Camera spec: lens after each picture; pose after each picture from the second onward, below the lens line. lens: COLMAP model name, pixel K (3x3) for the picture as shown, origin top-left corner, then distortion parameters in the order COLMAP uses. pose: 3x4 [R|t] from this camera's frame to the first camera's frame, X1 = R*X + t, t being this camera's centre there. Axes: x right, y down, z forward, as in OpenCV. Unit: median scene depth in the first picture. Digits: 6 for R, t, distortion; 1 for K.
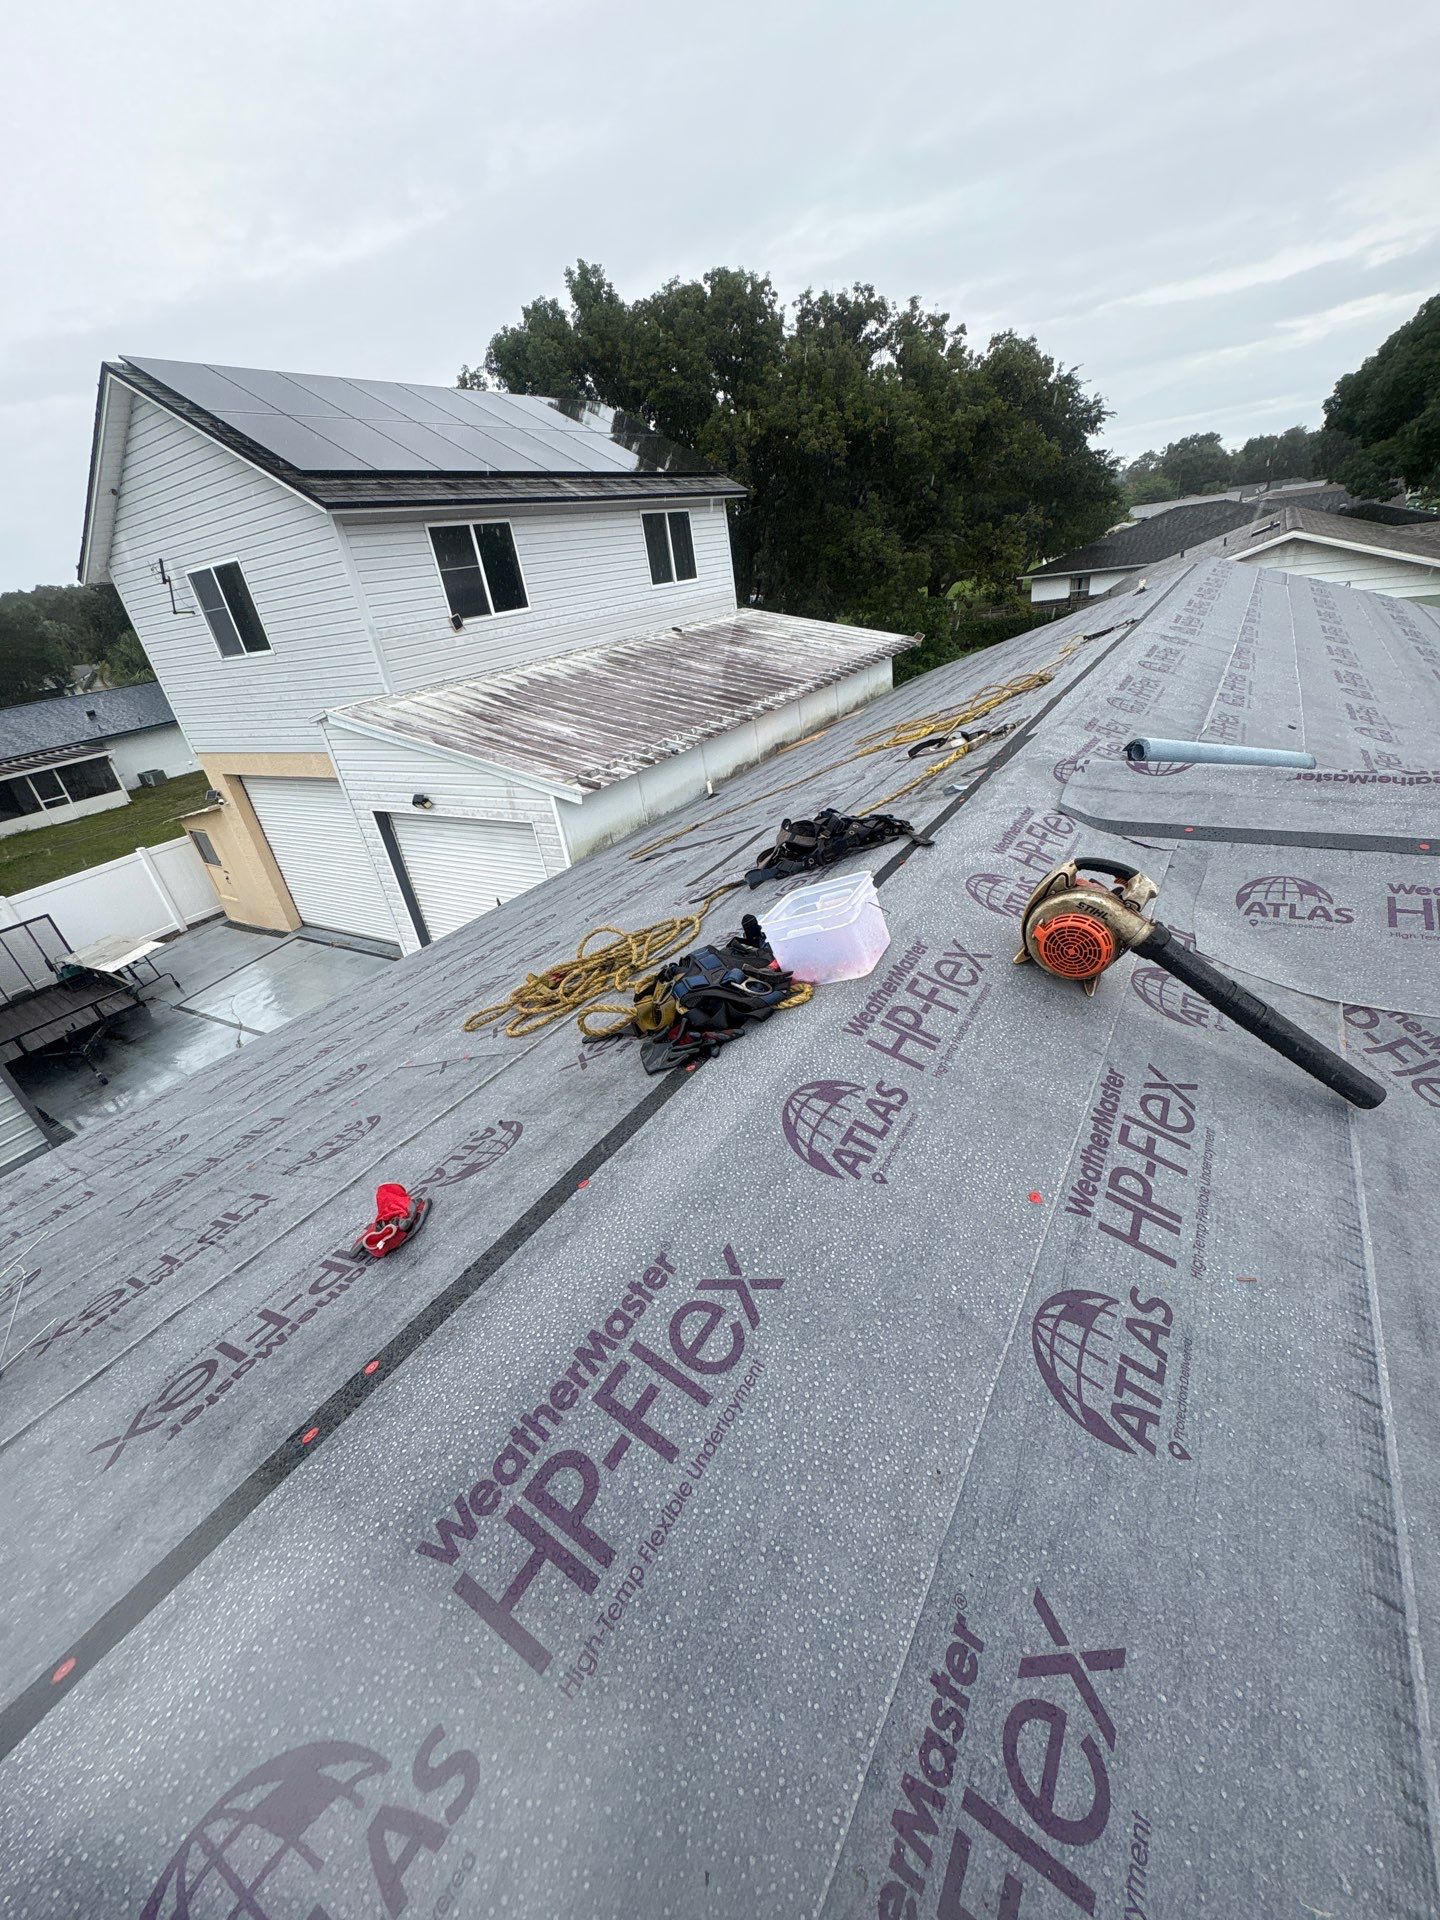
lens RADIAL K [[764.9, 0, 721.4], [0, 764.9, 960.4], [0, 0, 1]] dist [-0.001162, 0.000316]
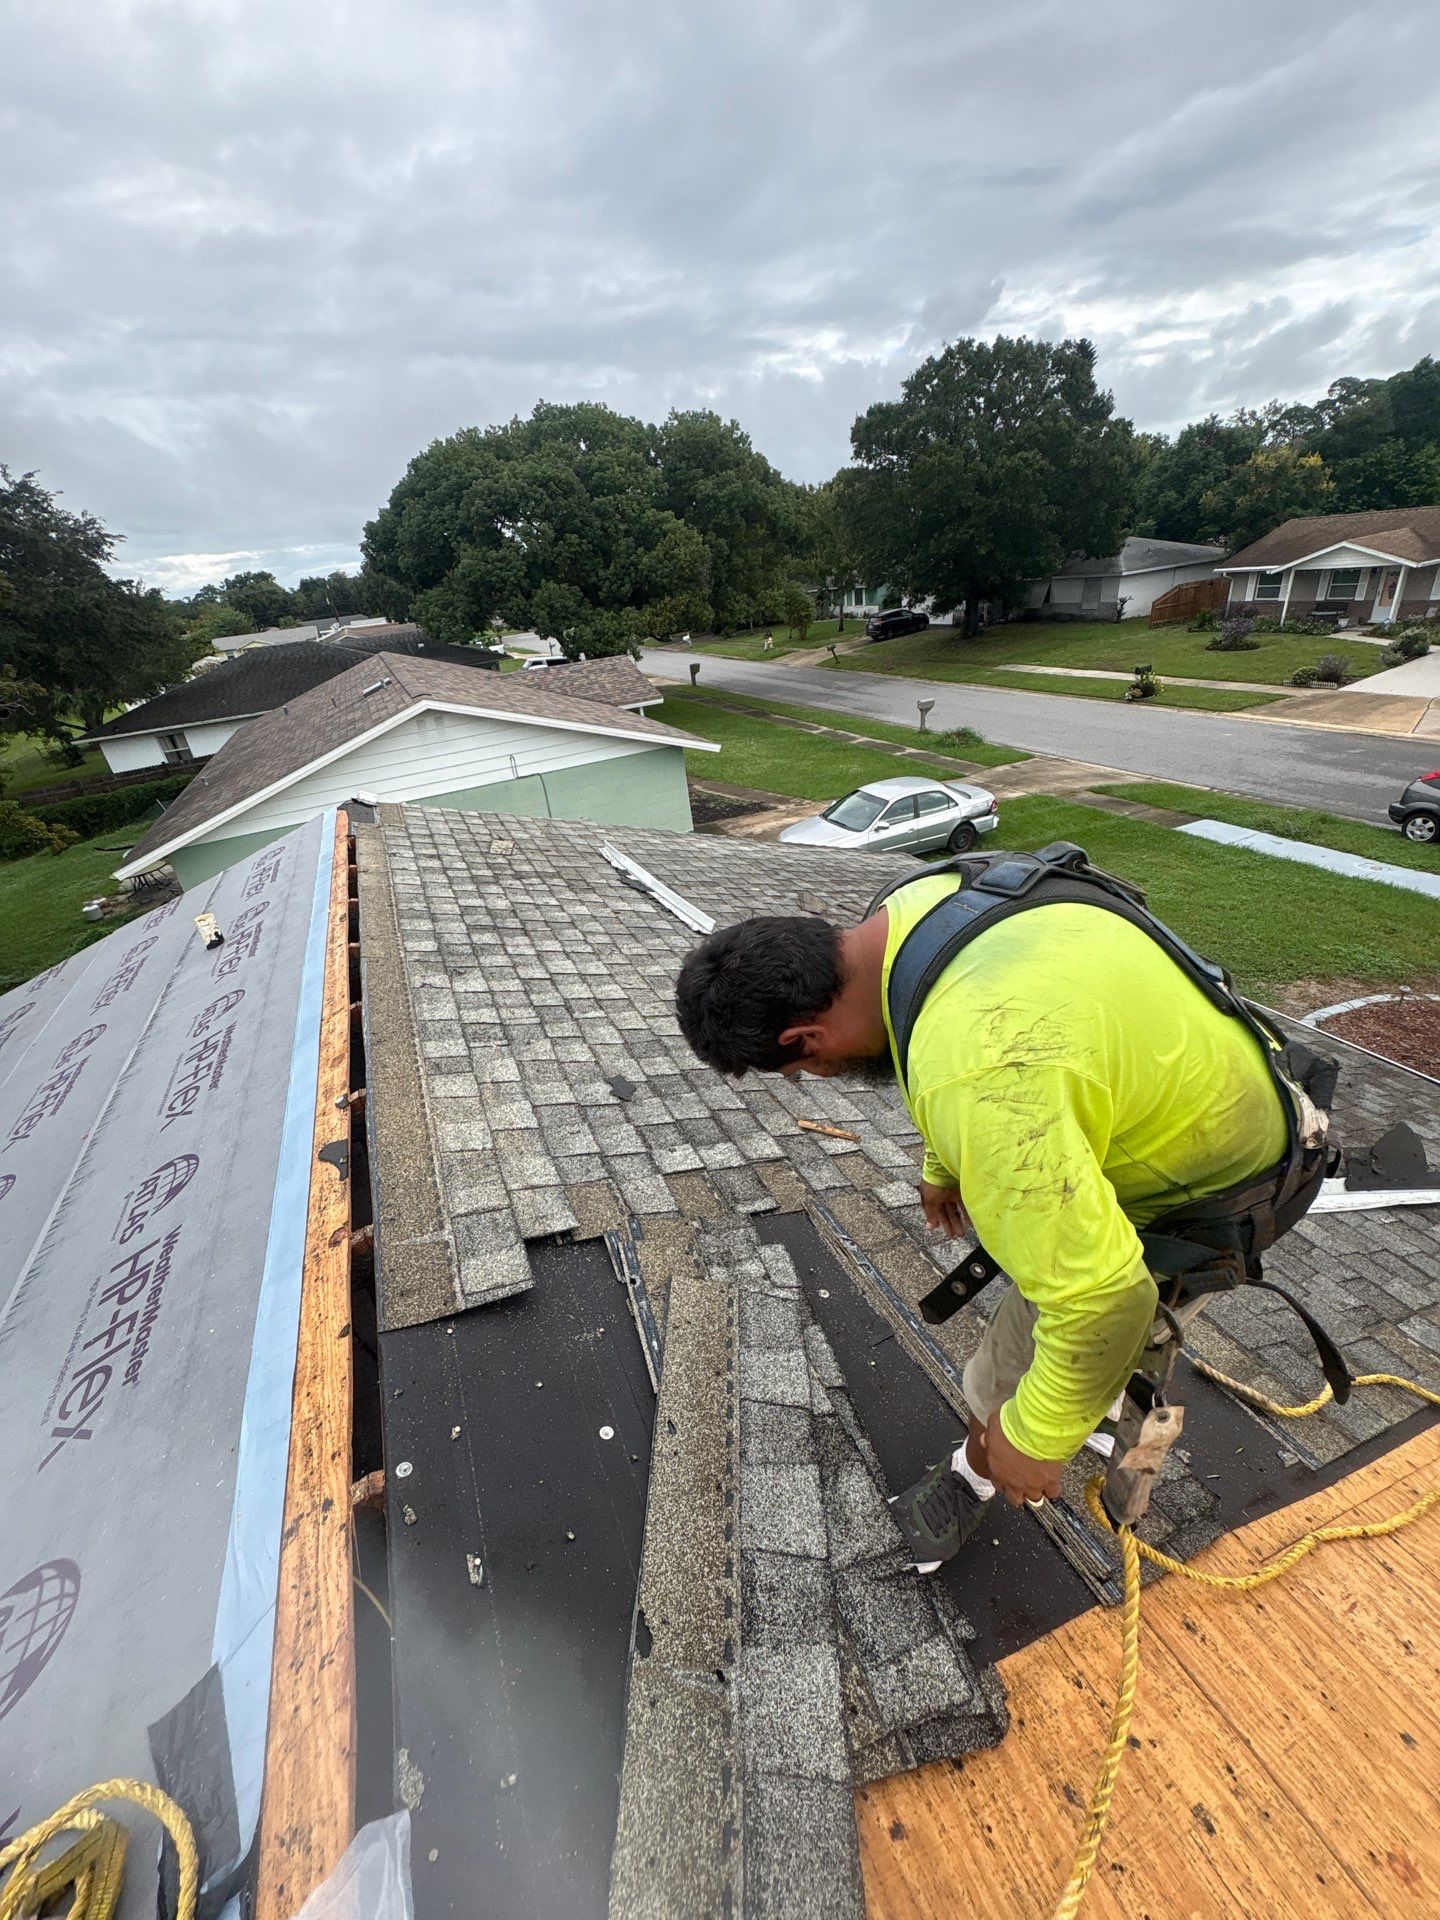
lens RADIAL K [[764.9, 0, 719.2], [0, 764.9, 963.1], [0, 0, 1]] dist [-0.001162, 0.000316]
pose [[0.560895, -0.321599, 0.762870, 0.836715], [0.418713, 0.905122, 0.073712, -0.833924], [-0.714196, 0.278079, 0.642336, 1.237719]]
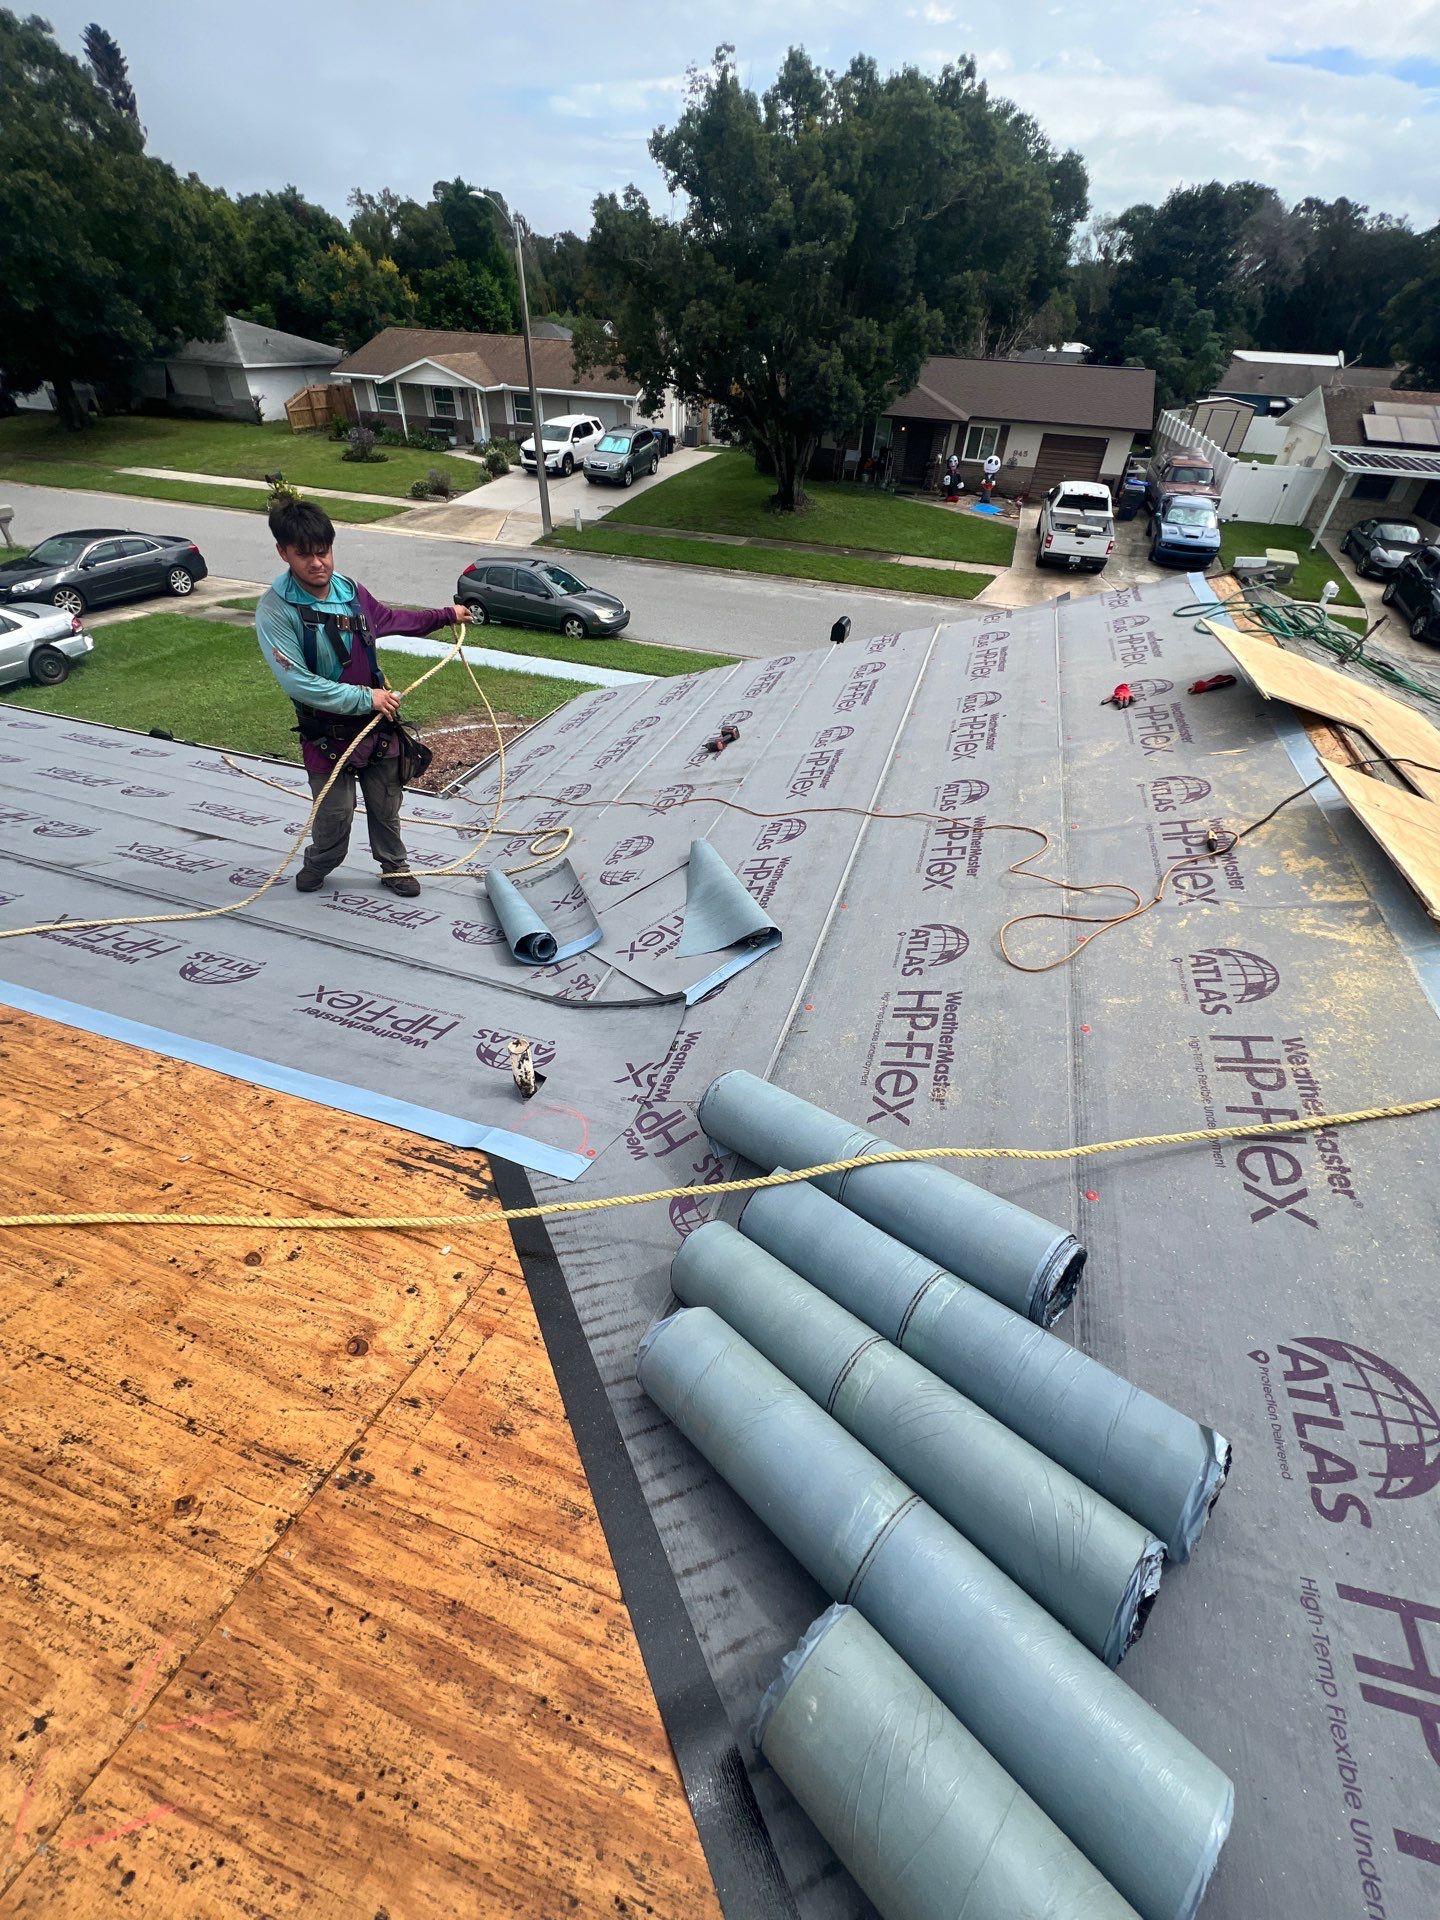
lens RADIAL K [[764.9, 0, 725.2], [0, 764.9, 958.0], [0, 0, 1]] dist [-0.001162, 0.000316]
pose [[-0.250249, -0.525238, 0.813327, 0.495876], [0.442529, 0.685119, 0.578602, -0.463240], [-0.861129, 0.504715, 0.060983, 0.666438]]
